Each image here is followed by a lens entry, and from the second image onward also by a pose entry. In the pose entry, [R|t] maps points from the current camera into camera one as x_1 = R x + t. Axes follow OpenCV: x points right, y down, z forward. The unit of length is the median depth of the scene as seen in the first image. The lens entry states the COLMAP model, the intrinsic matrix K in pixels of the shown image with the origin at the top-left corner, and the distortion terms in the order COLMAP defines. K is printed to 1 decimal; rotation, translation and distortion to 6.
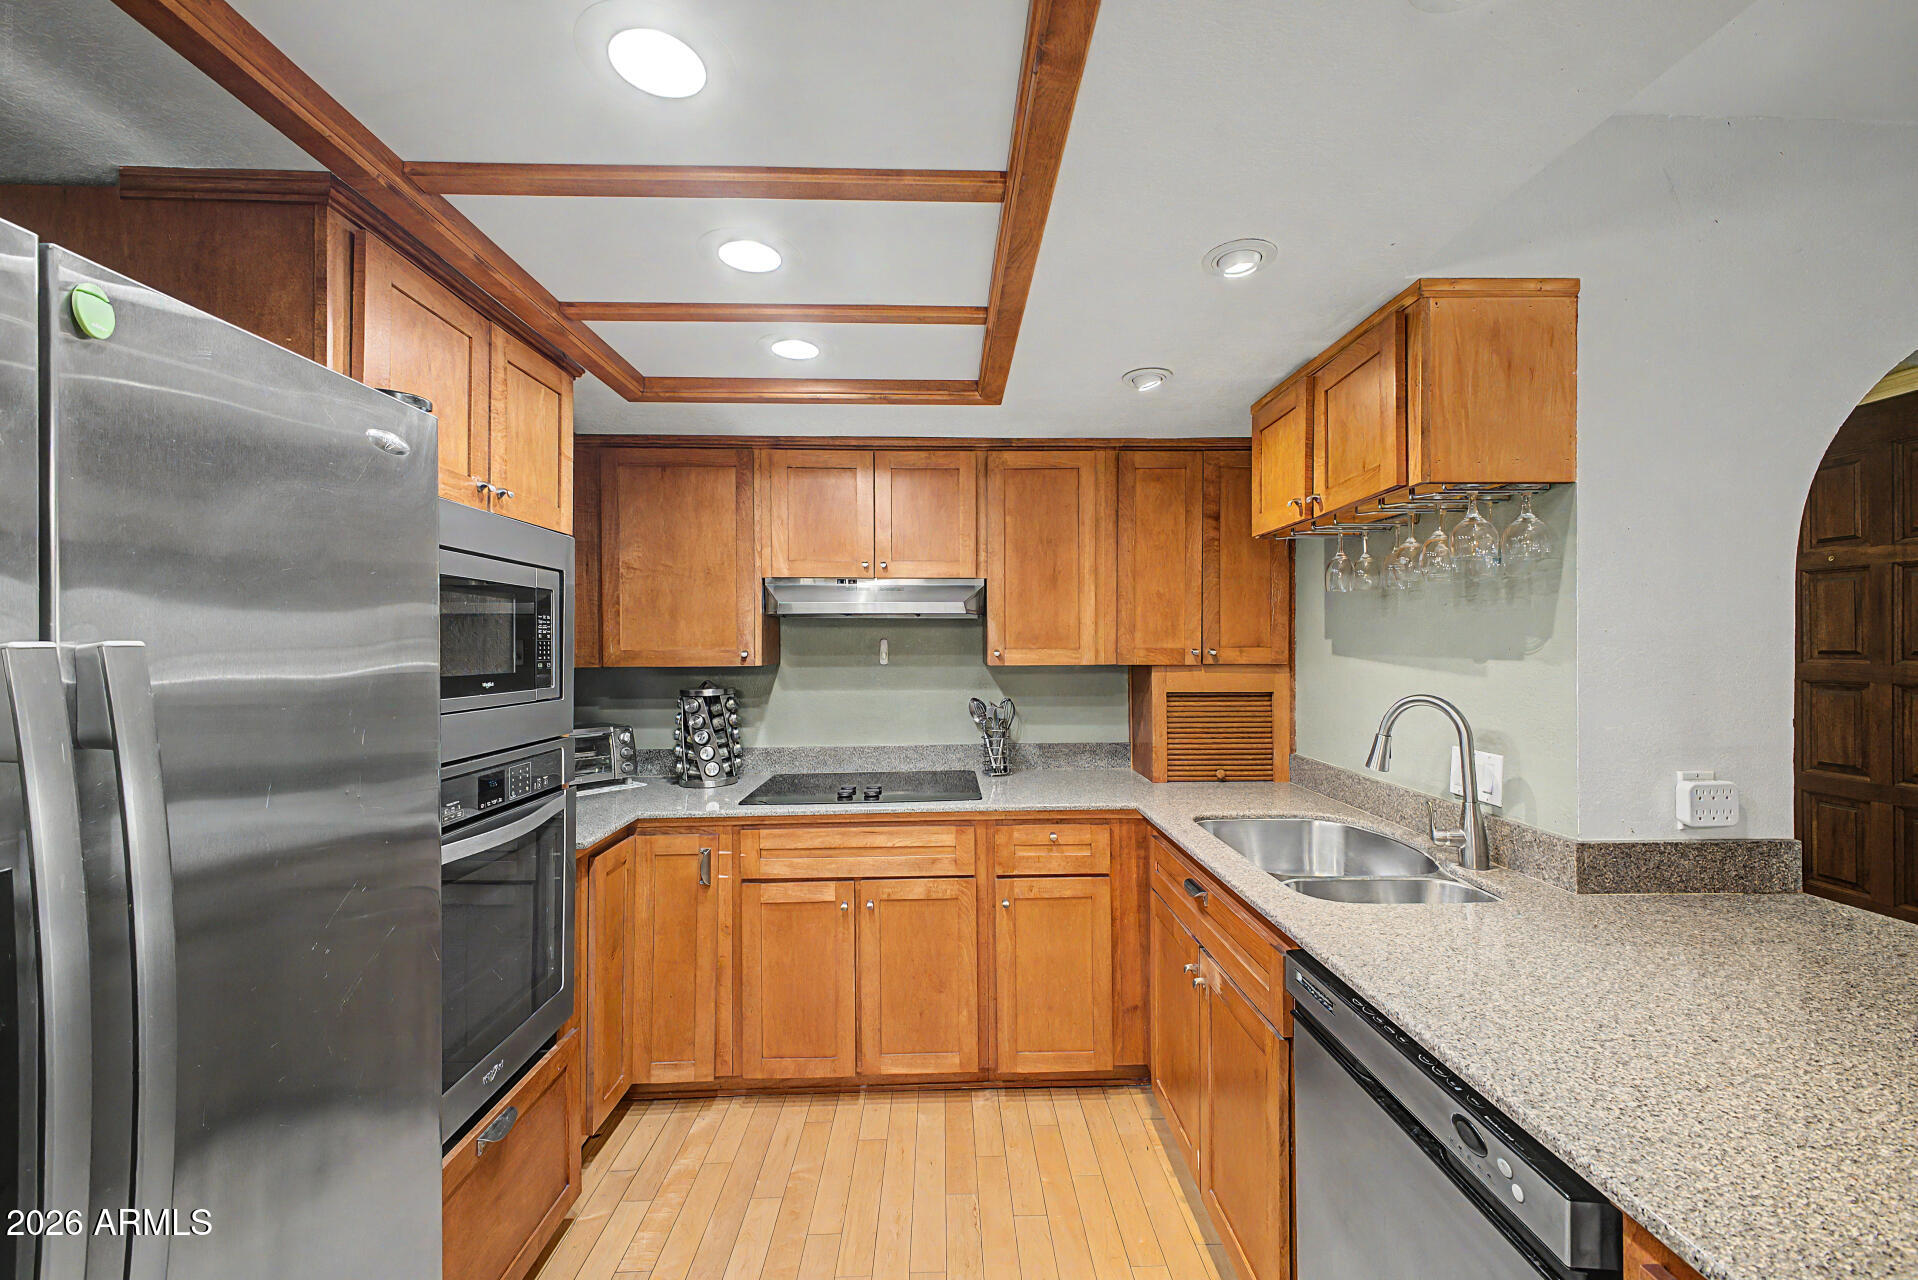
lens RADIAL K [[781.1, 0, 965.1], [0, 781.1, 643.0], [0, 0, 1]] dist [0.002718, -0.000009]
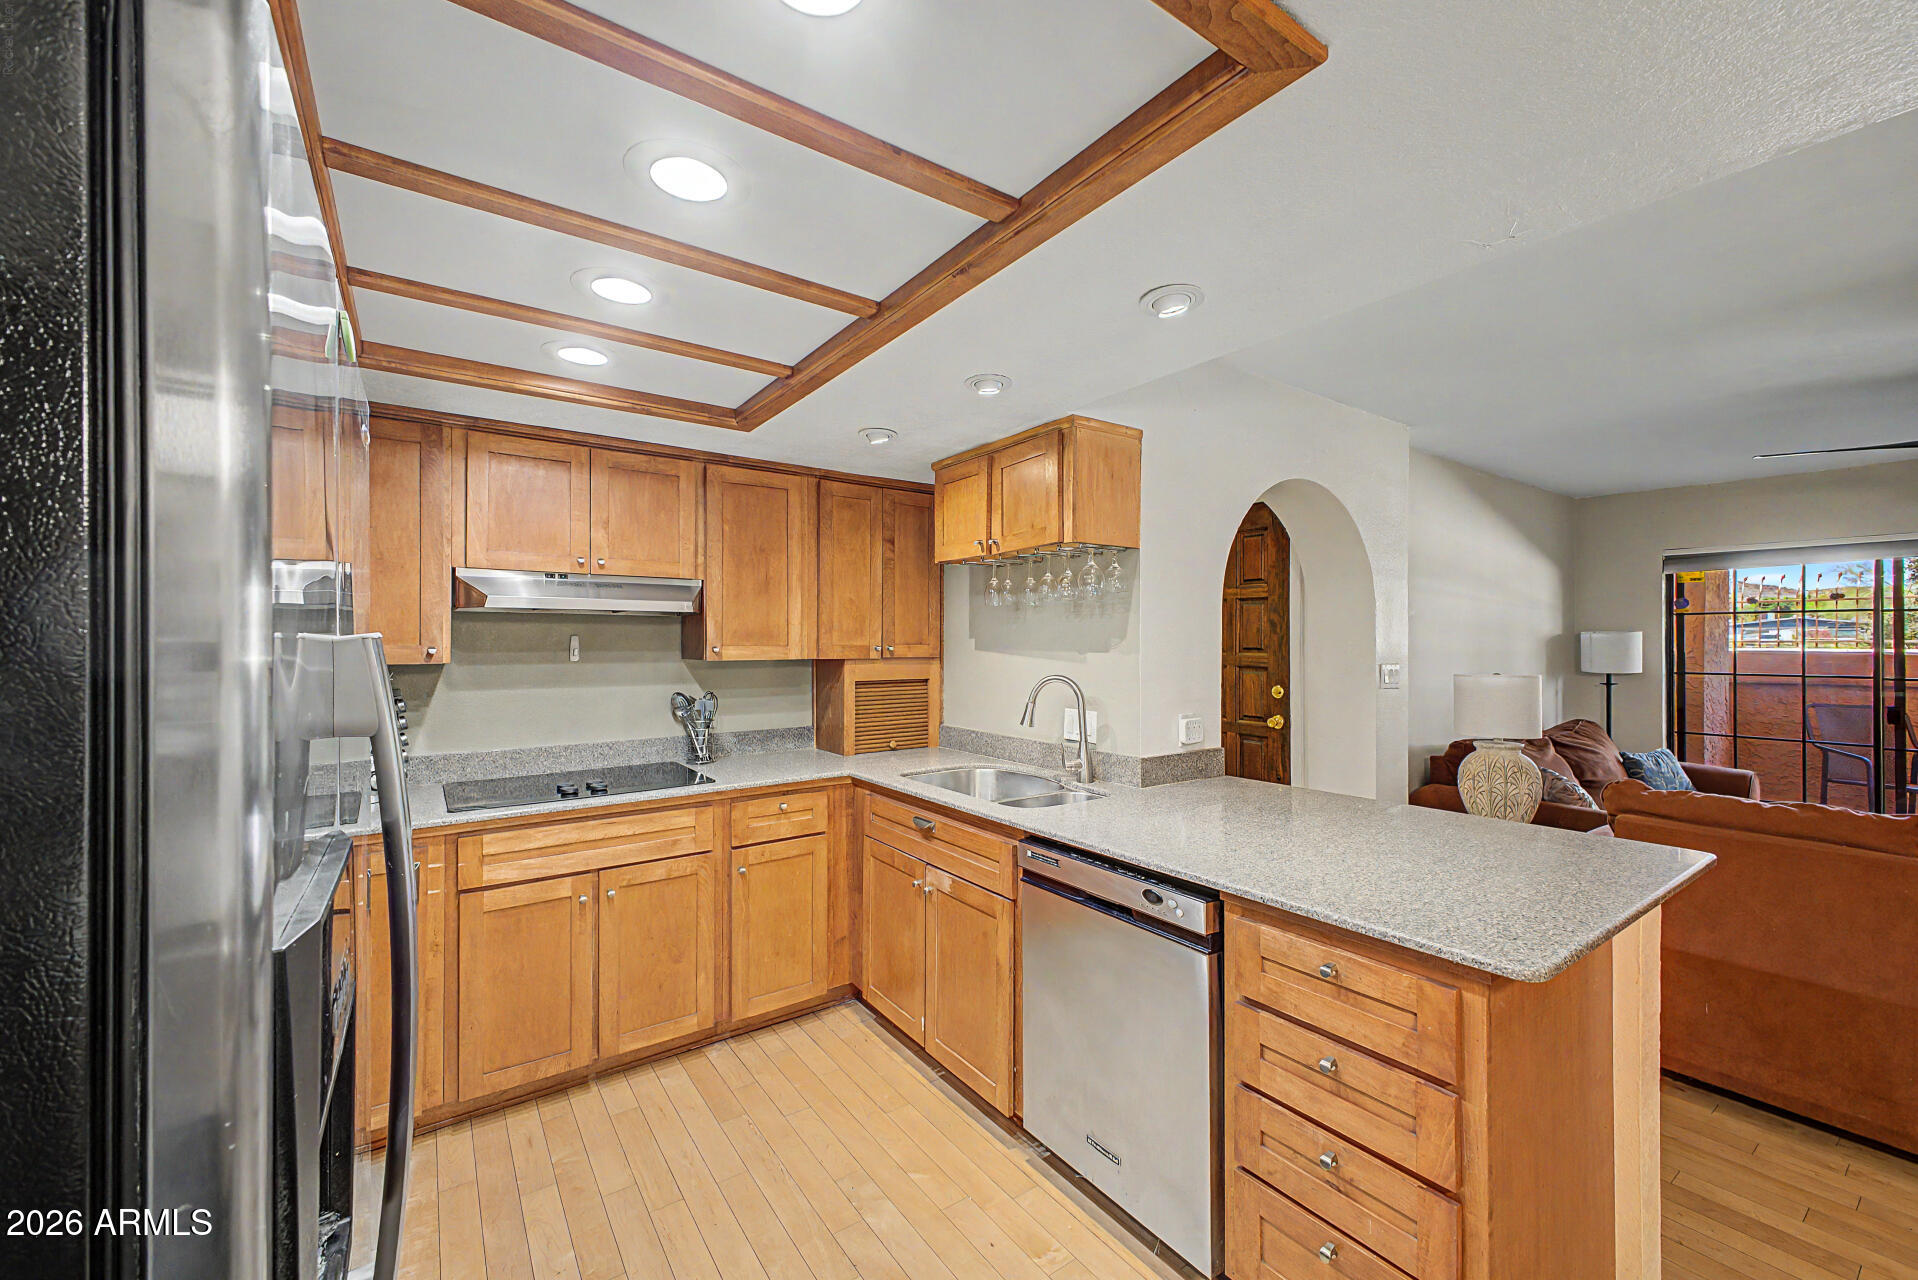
lens RADIAL K [[758.0, 0, 1011.6], [0, 758.0, 642.4], [0, 0, 1]] dist [0.000063, -0.000098]
pose [[0.810702, 0.003771, 0.585447, -0.273633], [-0.005134, 0.999987, 0.000668, 0.000458], [-0.585436, -0.003547, 0.810711, -0.118152]]
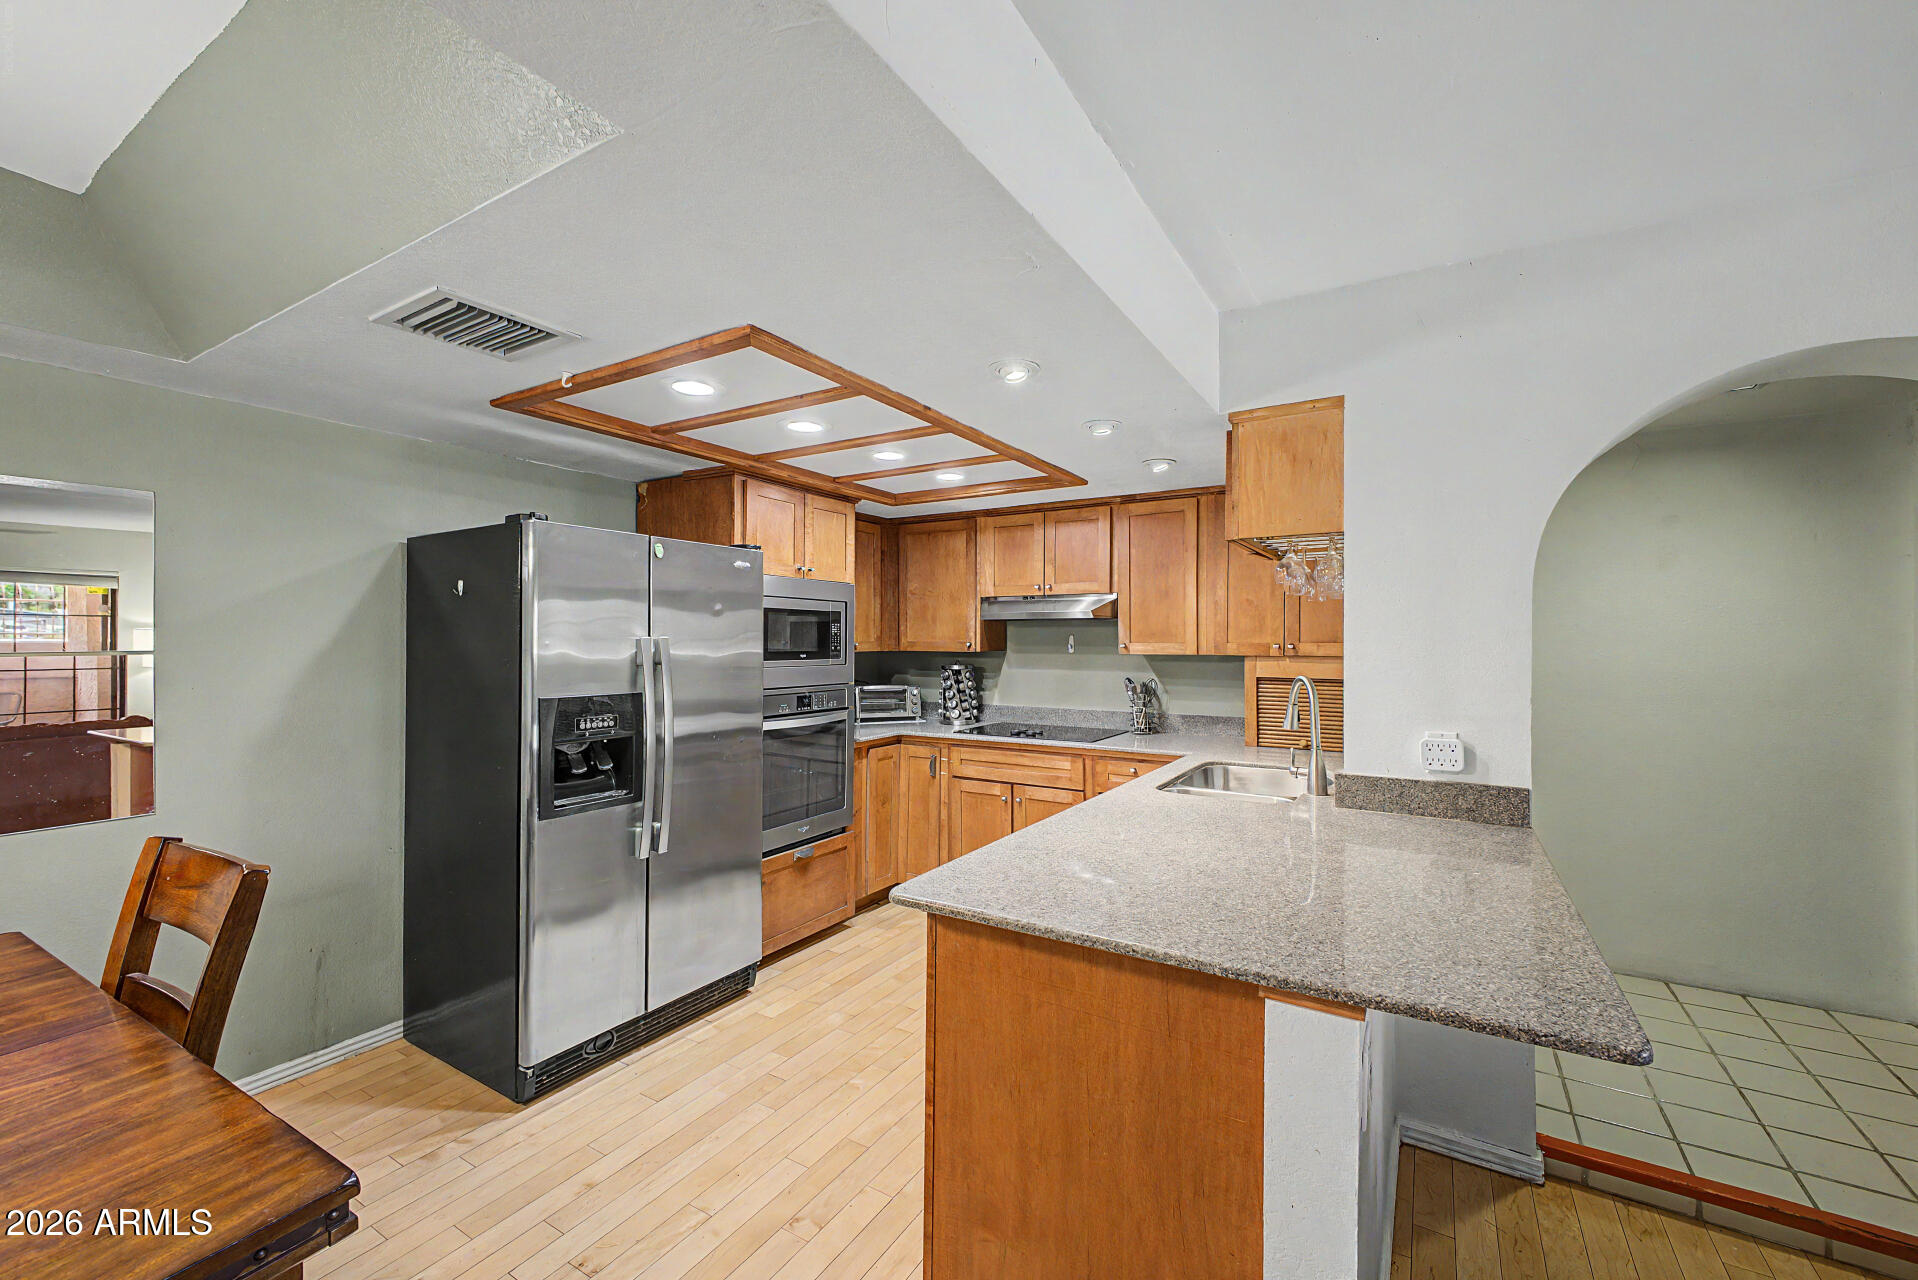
lens RADIAL K [[786.3, 0, 971.3], [0, 786.3, 634.7], [0, 0, 1]] dist [0.002540, 0.000067]
pose [[0.847454, 0.002624, -0.530863, 0.639055], [-0.004373, 0.999988, -0.002039, -0.002411], [0.530852, 0.004049, 0.847455, -0.419114]]
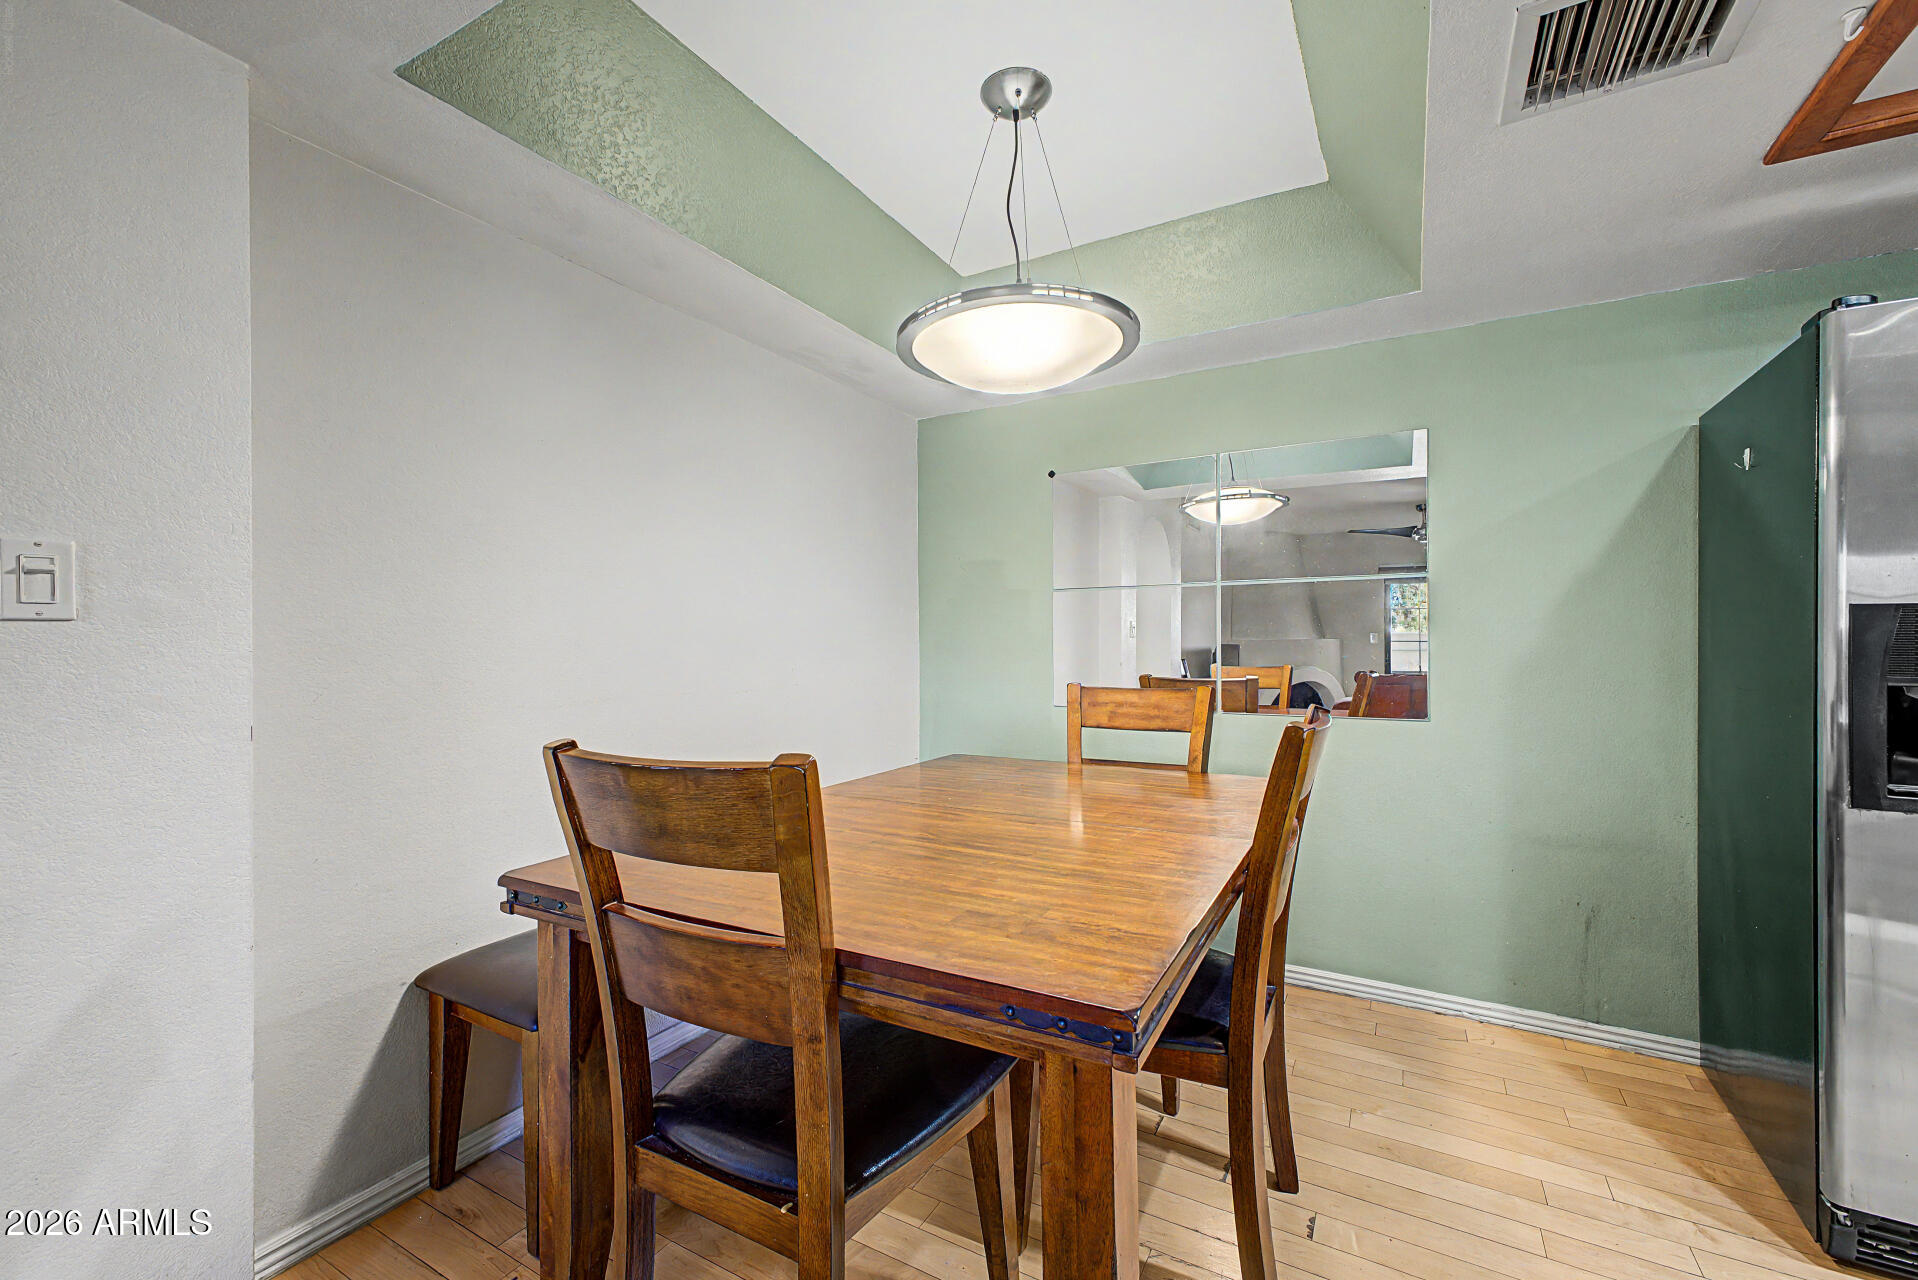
lens RADIAL K [[781.1, 0, 965.1], [0, 781.1, 643.0], [0, 0, 1]] dist [0.002718, -0.000009]
pose [[-0.518619, 0.008847, -0.854960, 0.509250], [0.002845, 0.999959, 0.008622, 0.099323], [0.855001, 0.002039, -0.518623, -0.133849]]
